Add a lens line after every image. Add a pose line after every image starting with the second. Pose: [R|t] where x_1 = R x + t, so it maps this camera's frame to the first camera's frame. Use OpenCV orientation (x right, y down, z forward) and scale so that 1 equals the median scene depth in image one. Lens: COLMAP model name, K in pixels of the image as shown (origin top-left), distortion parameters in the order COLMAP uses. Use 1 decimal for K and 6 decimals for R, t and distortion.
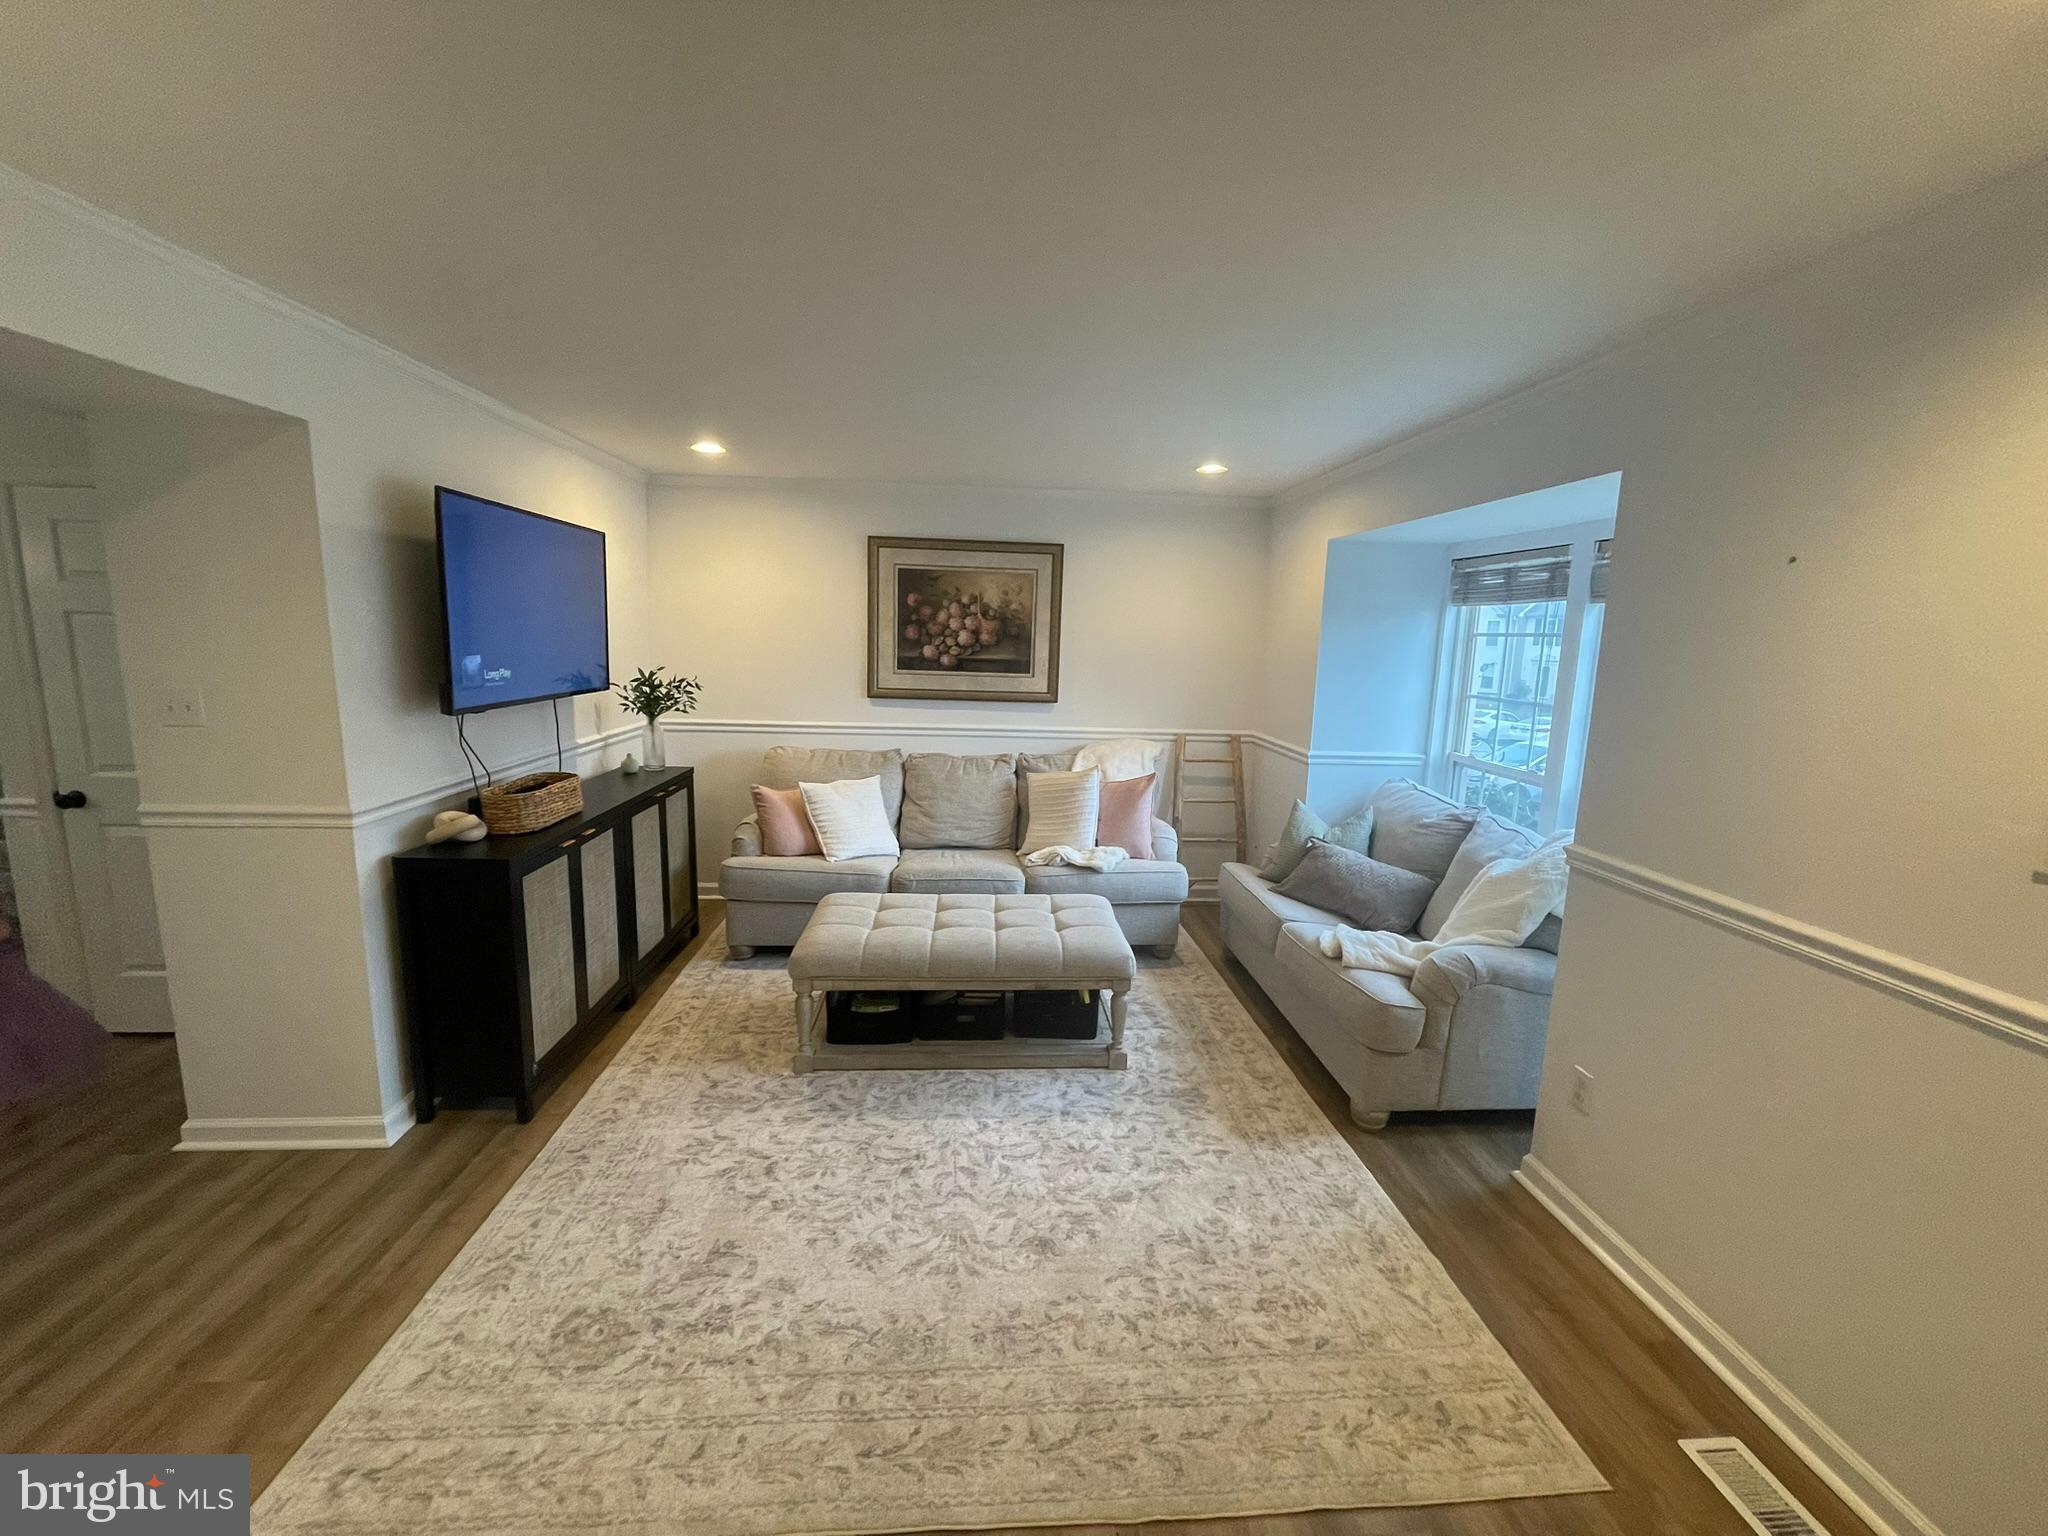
lens RADIAL K [[834.4, 0, 1021.4], [0, 834.4, 770.2], [0, 0, 1]] dist [-0.002805, 0.001032]
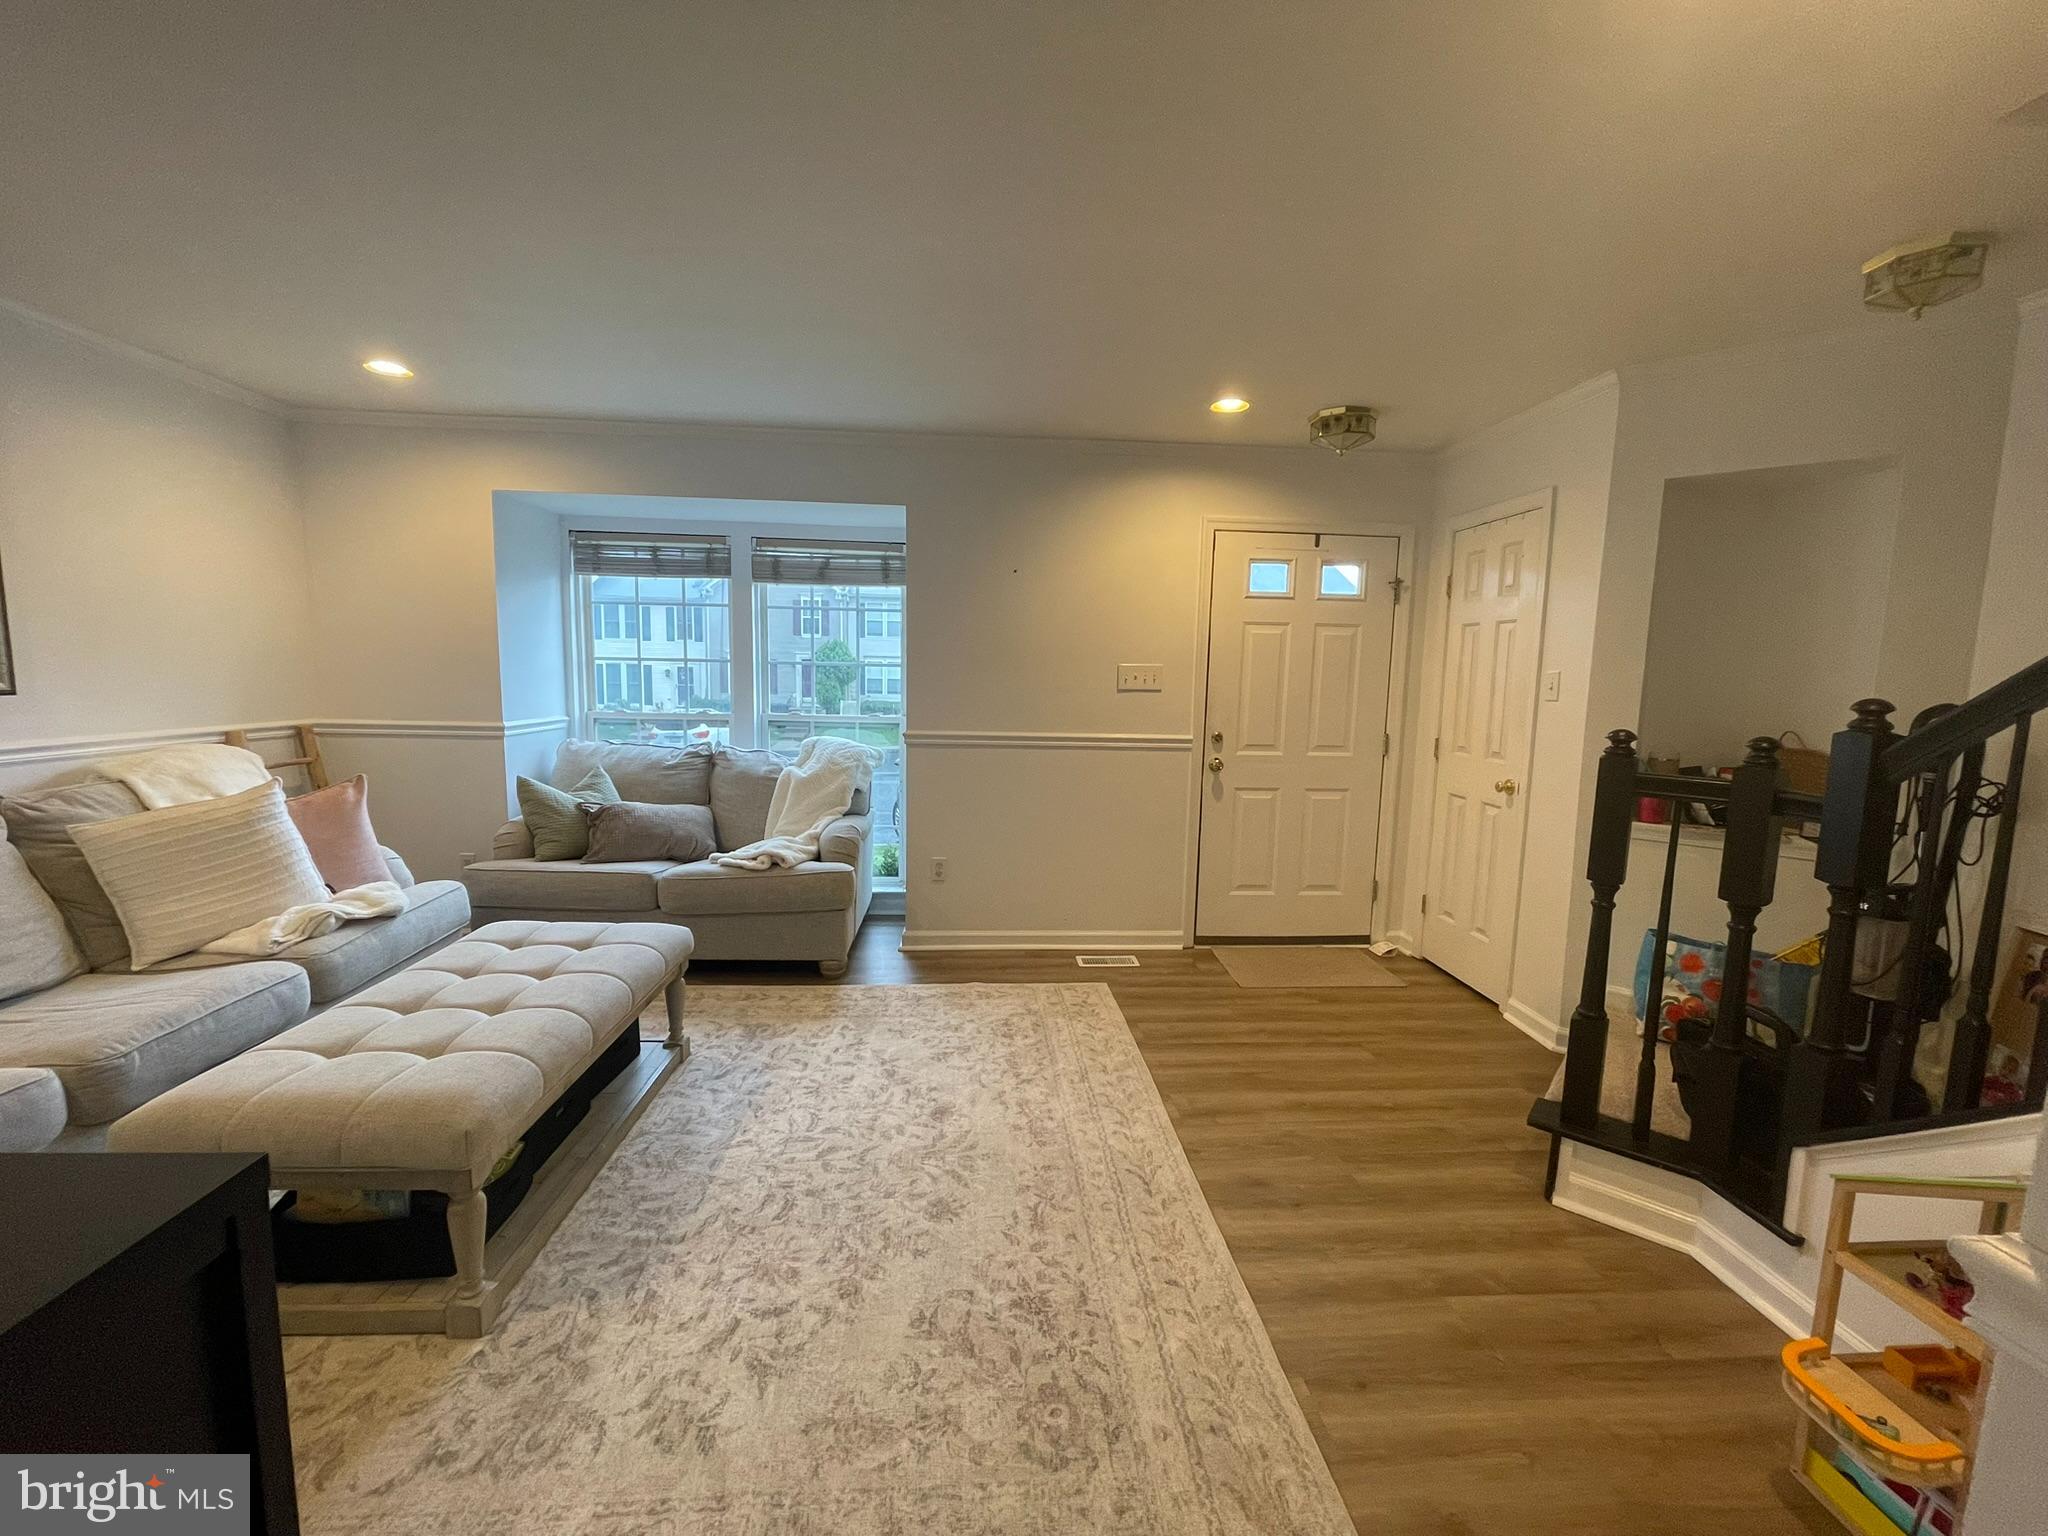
lens RADIAL K [[834.4, 0, 1021.0], [0, 834.4, 764.4], [0, 0, 1]] dist [-0.002805, 0.001032]
pose [[0.007180, -0.144491, 0.989480, -0.879330], [0.143877, 0.979359, 0.141969, -0.041116], [-0.989570, 0.141344, 0.027820, 0.668025]]
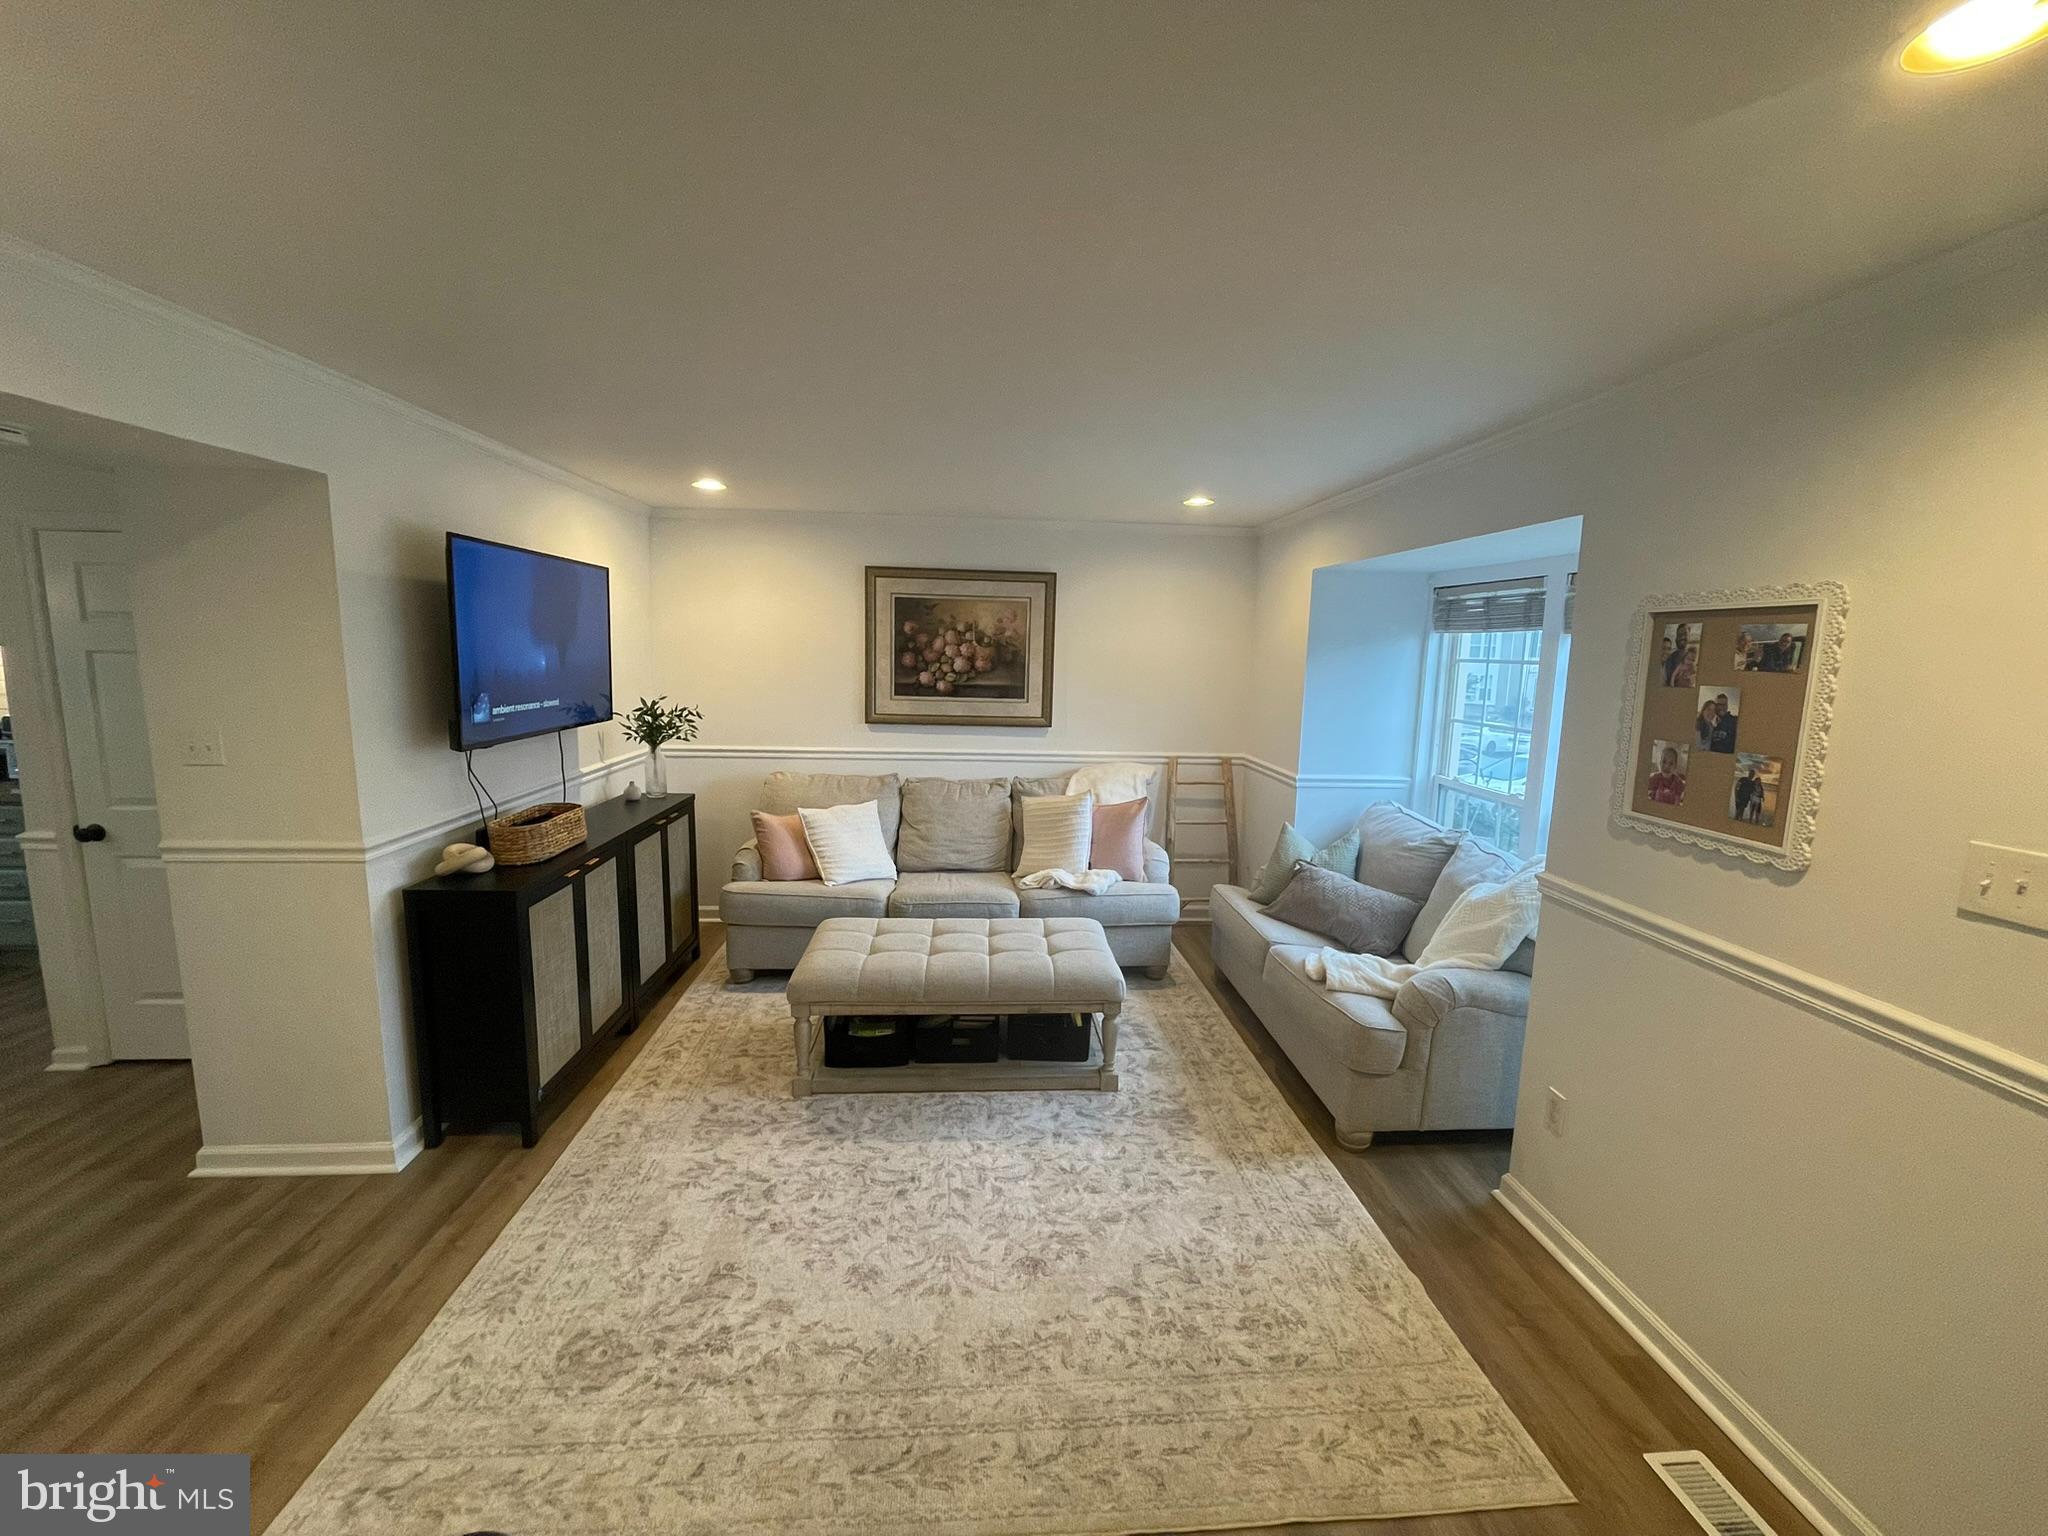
lens RADIAL K [[834.4, 0, 1022.3], [0, 834.4, 769.3], [0, 0, 1]] dist [-0.002805, 0.001032]
pose [[0.999985, -0.005523, -0.000185, 0.013279], [0.005520, 0.999855, -0.016105, -0.023095], [0.000274, 0.016104, 0.999870, -0.033983]]
